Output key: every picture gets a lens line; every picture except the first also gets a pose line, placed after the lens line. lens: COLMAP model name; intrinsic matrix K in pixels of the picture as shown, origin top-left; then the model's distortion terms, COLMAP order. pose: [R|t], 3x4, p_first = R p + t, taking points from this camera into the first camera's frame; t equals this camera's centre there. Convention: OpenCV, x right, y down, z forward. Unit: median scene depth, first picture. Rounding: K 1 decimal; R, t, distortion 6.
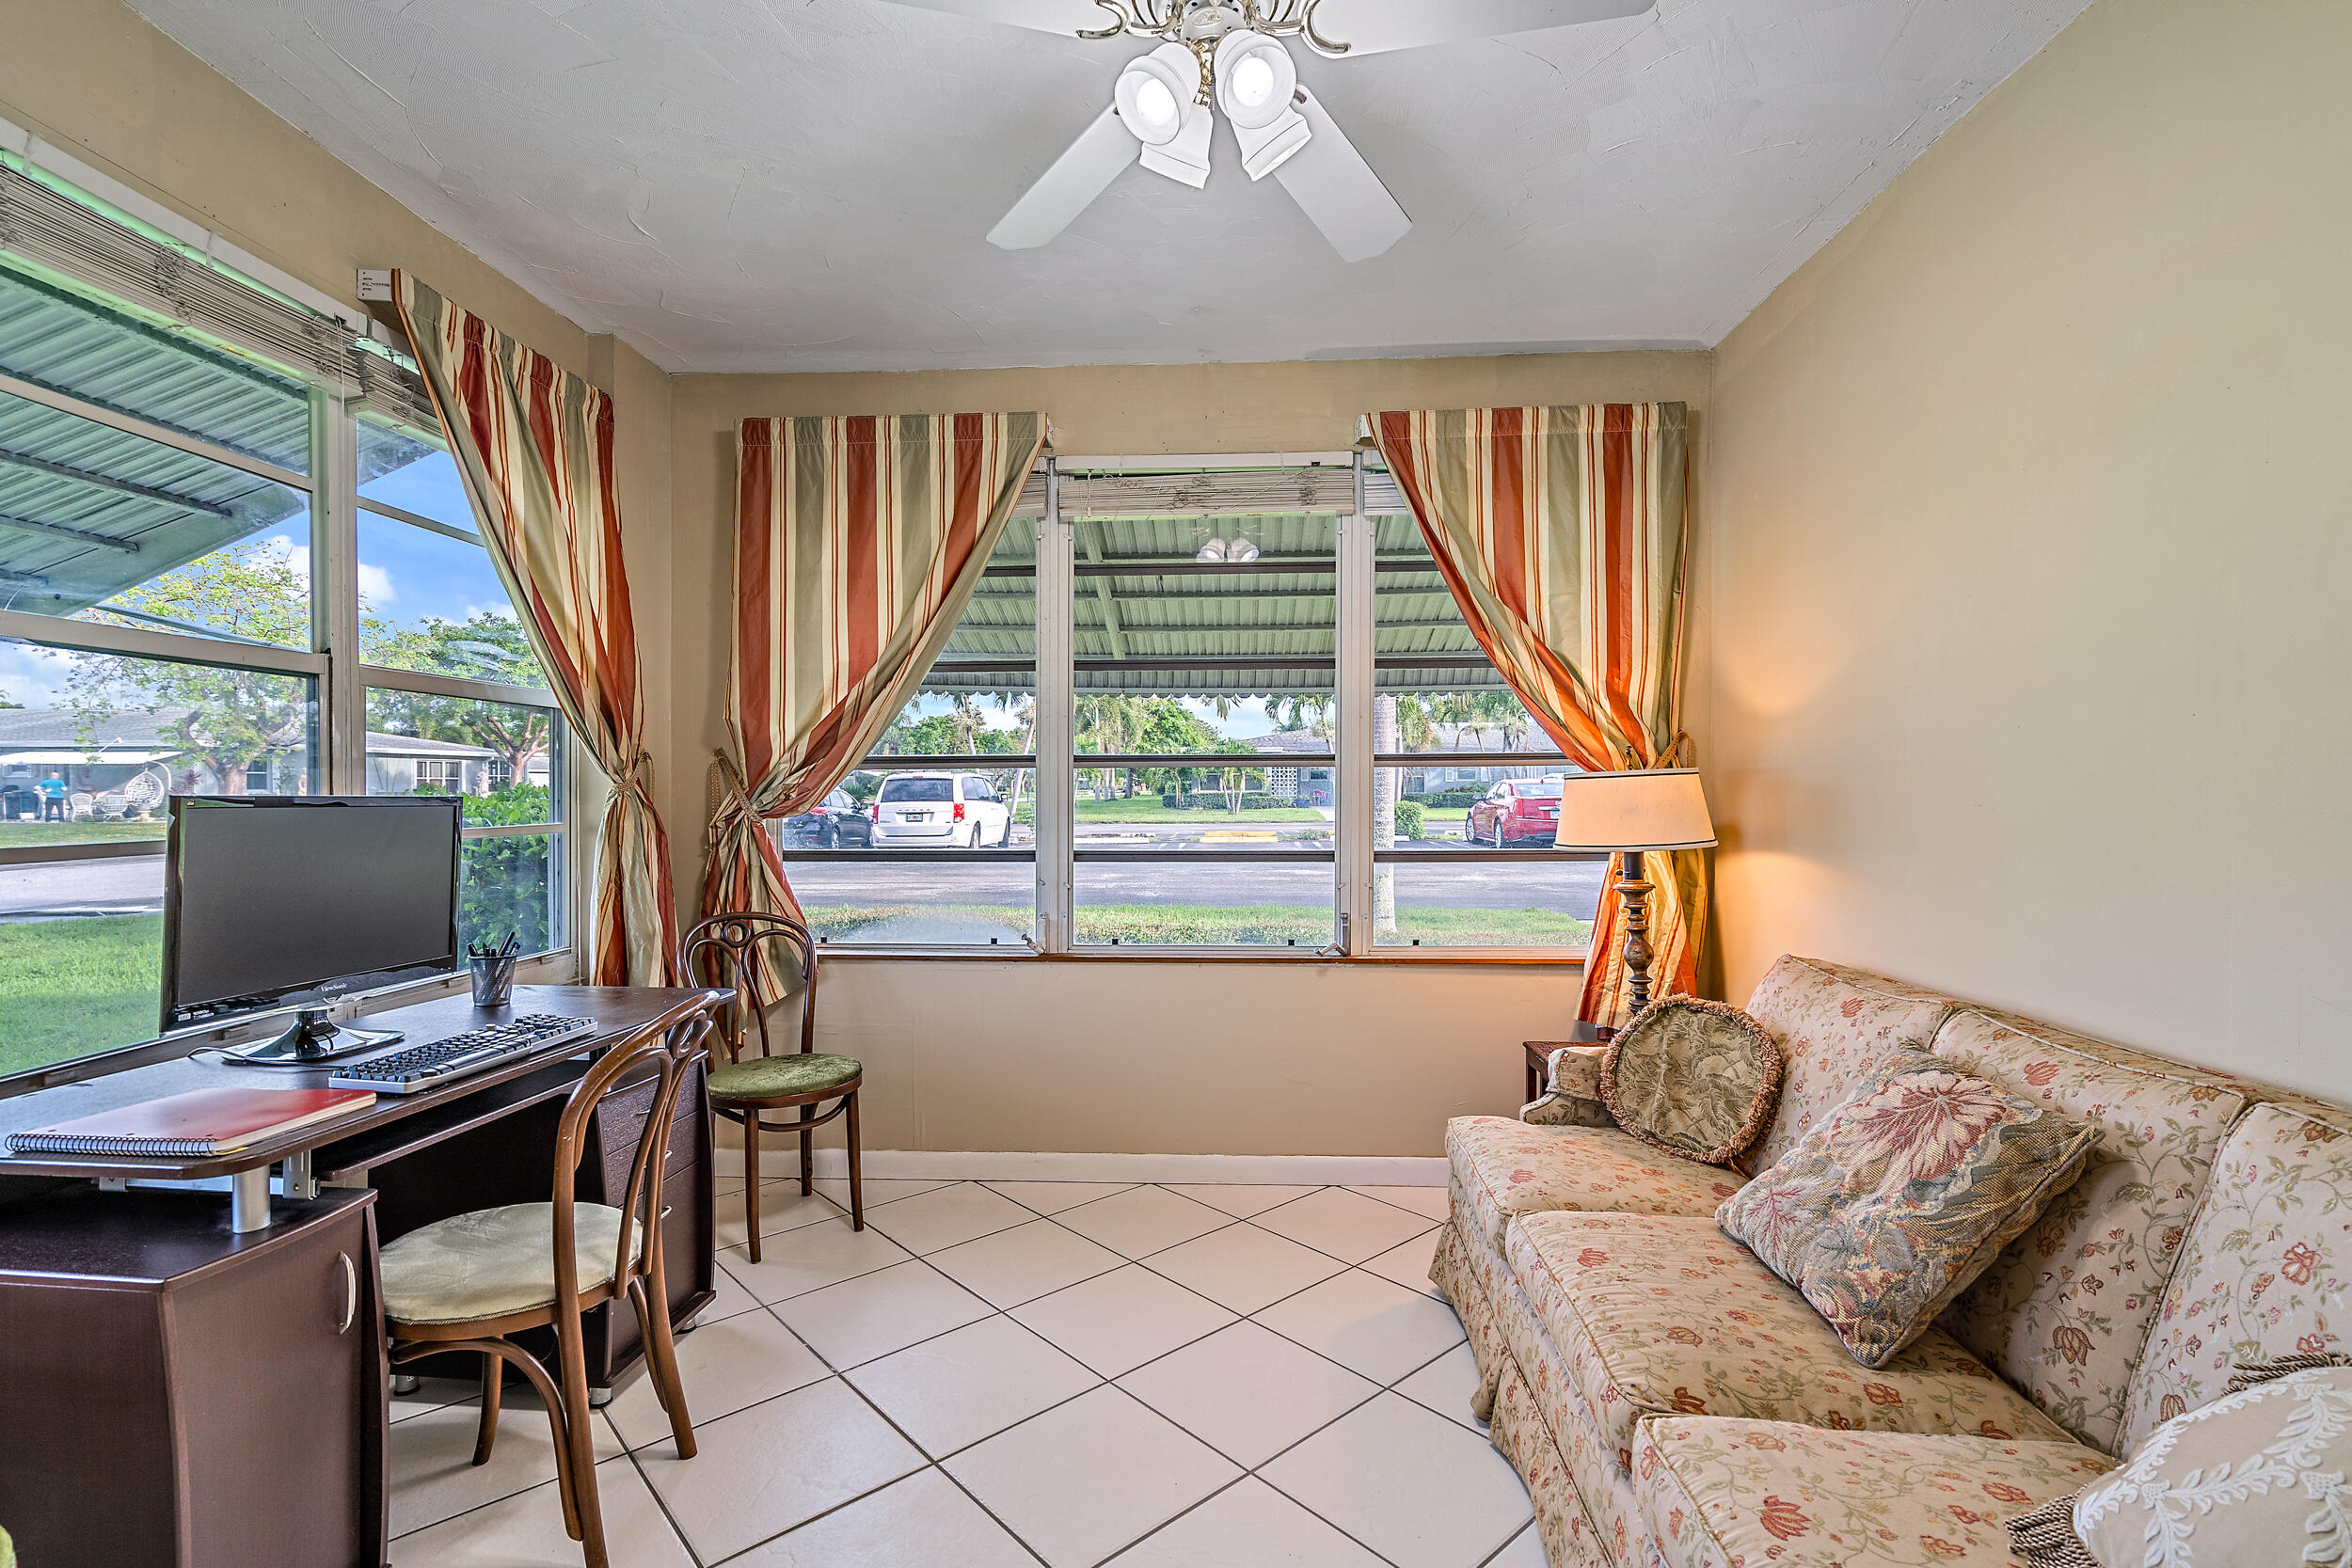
lens RADIAL K [[1079.1, 0, 1173.2], [0, 1079.1, 787.9], [0, 0, 1]] dist [0.001418, 0.000669]
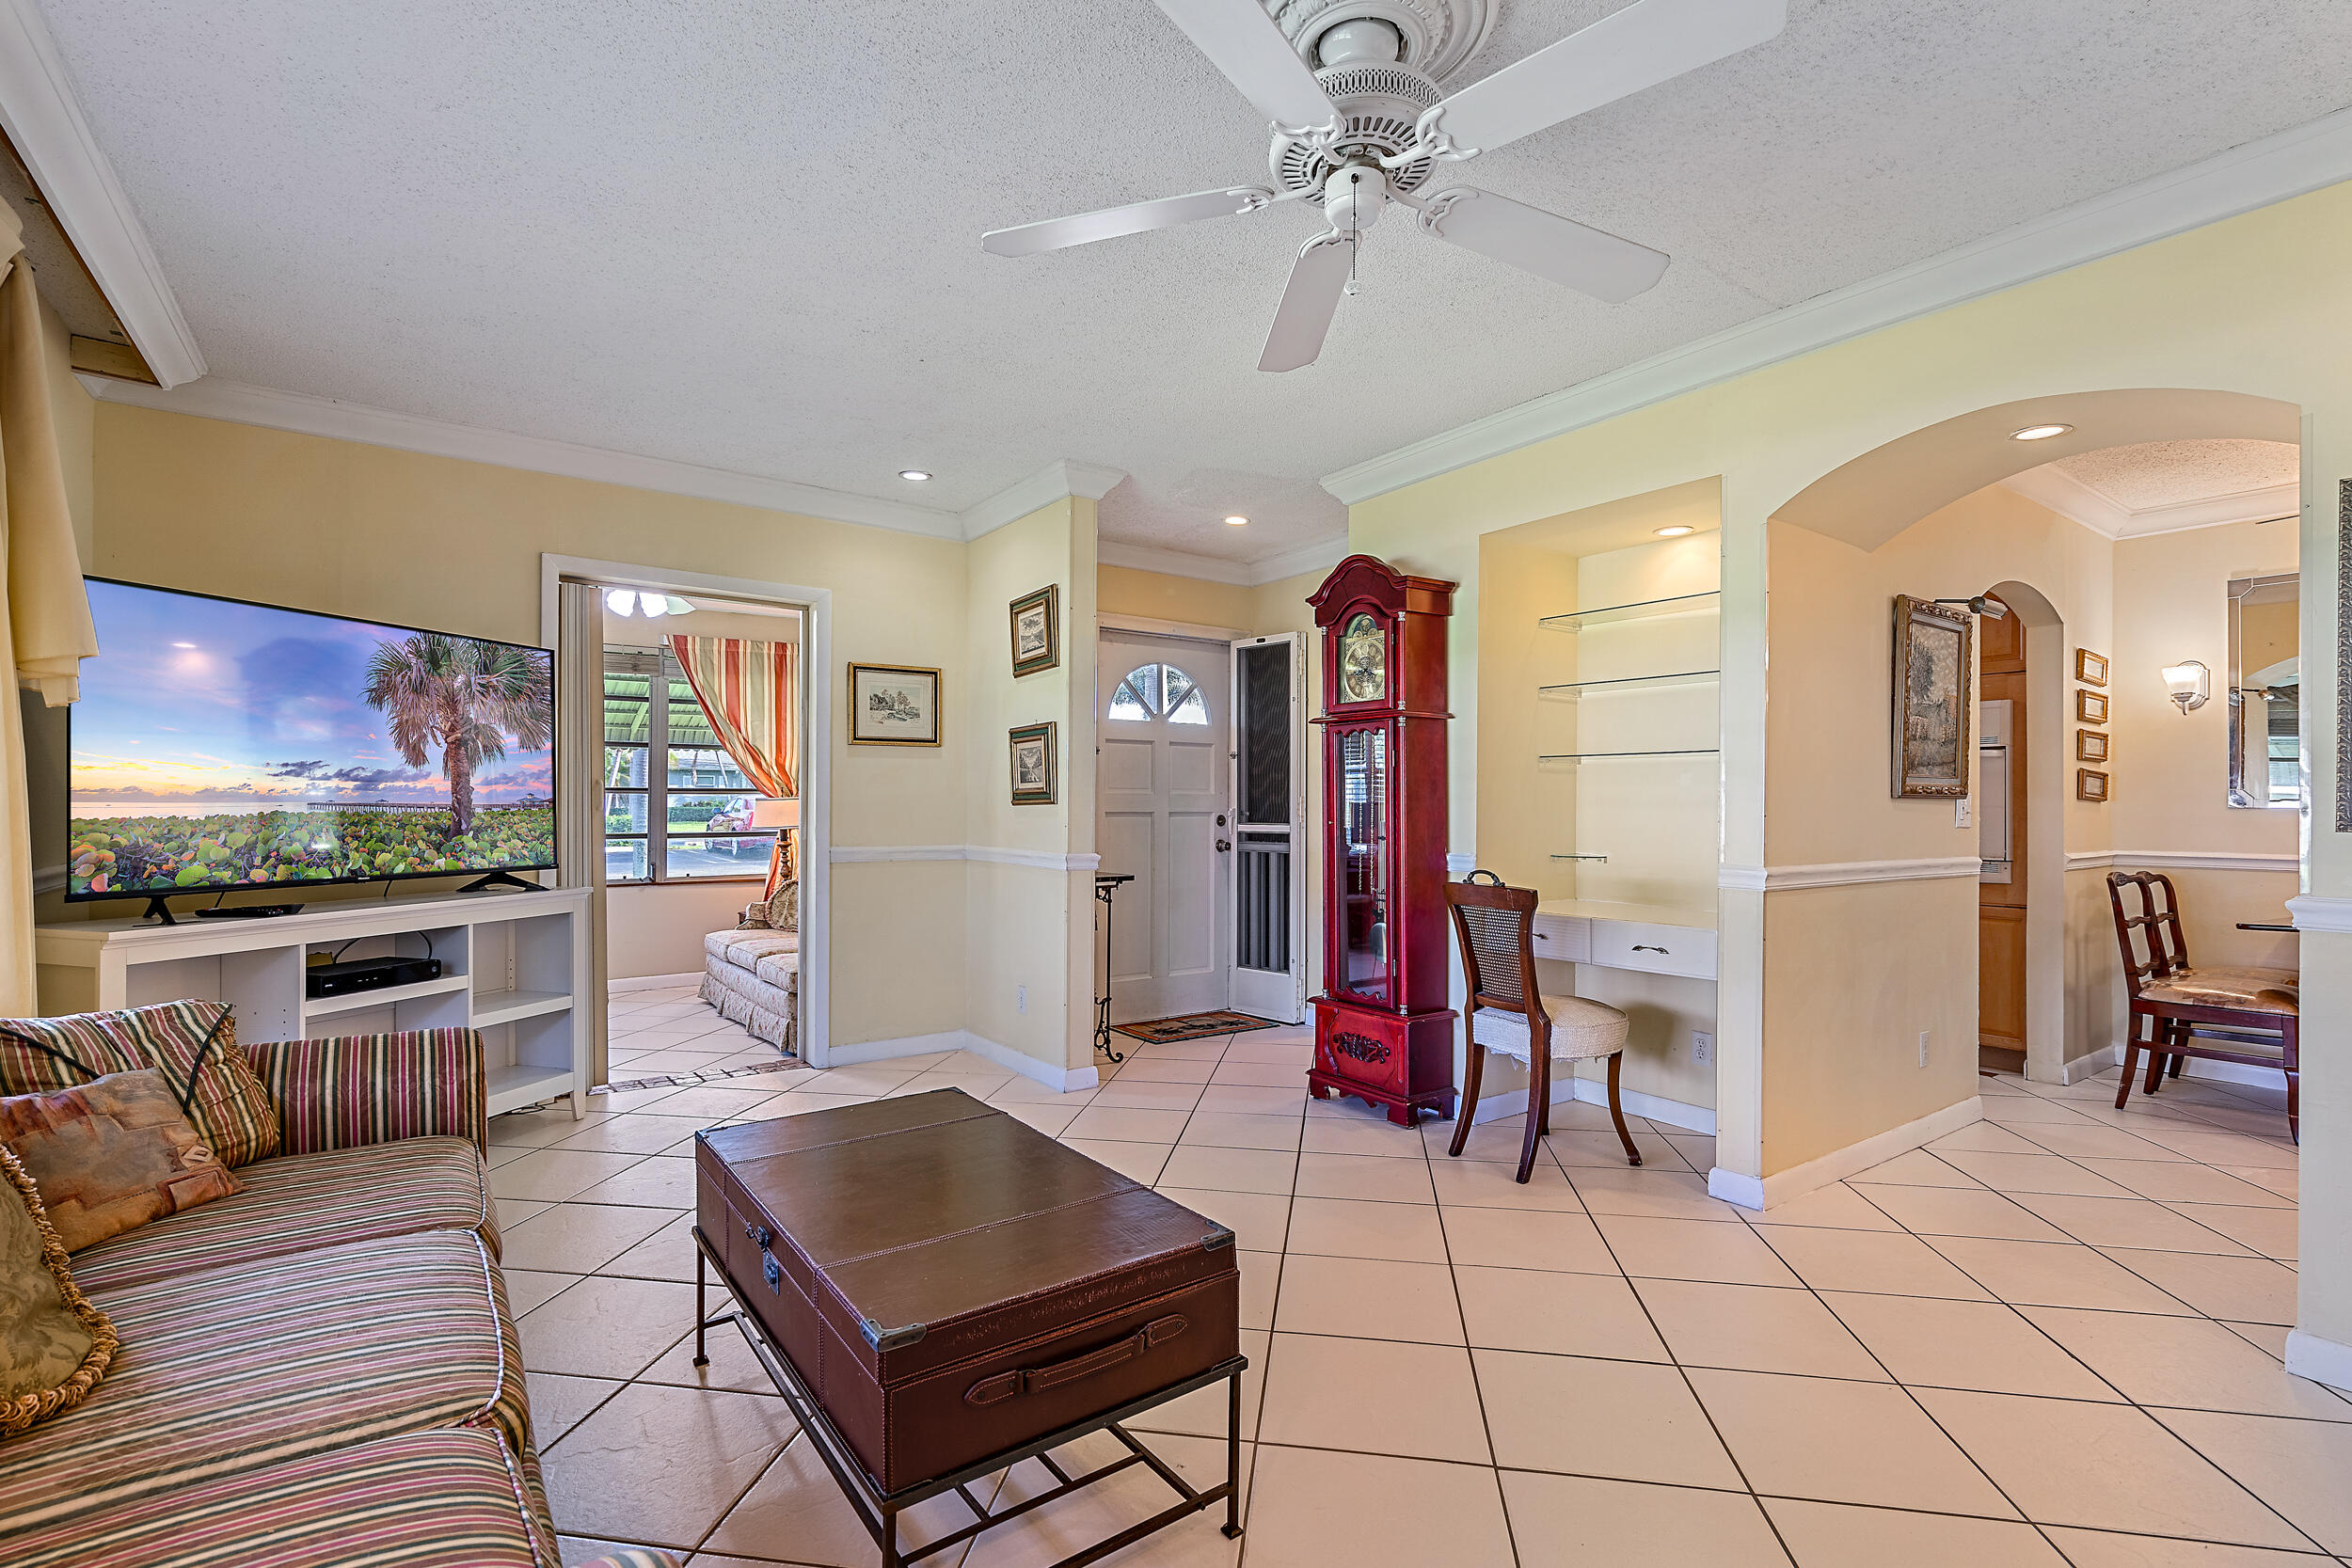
lens RADIAL K [[1079.1, 0, 1182.9], [0, 1079.1, 803.2], [0, 0, 1]] dist [0.001418, 0.000669]
pose [[0.774797, 0.003597, 0.632199, -0.398759], [-0.004458, 0.999990, -0.000226, -0.005273], [-0.632194, -0.002643, 0.774806, -1.387196]]
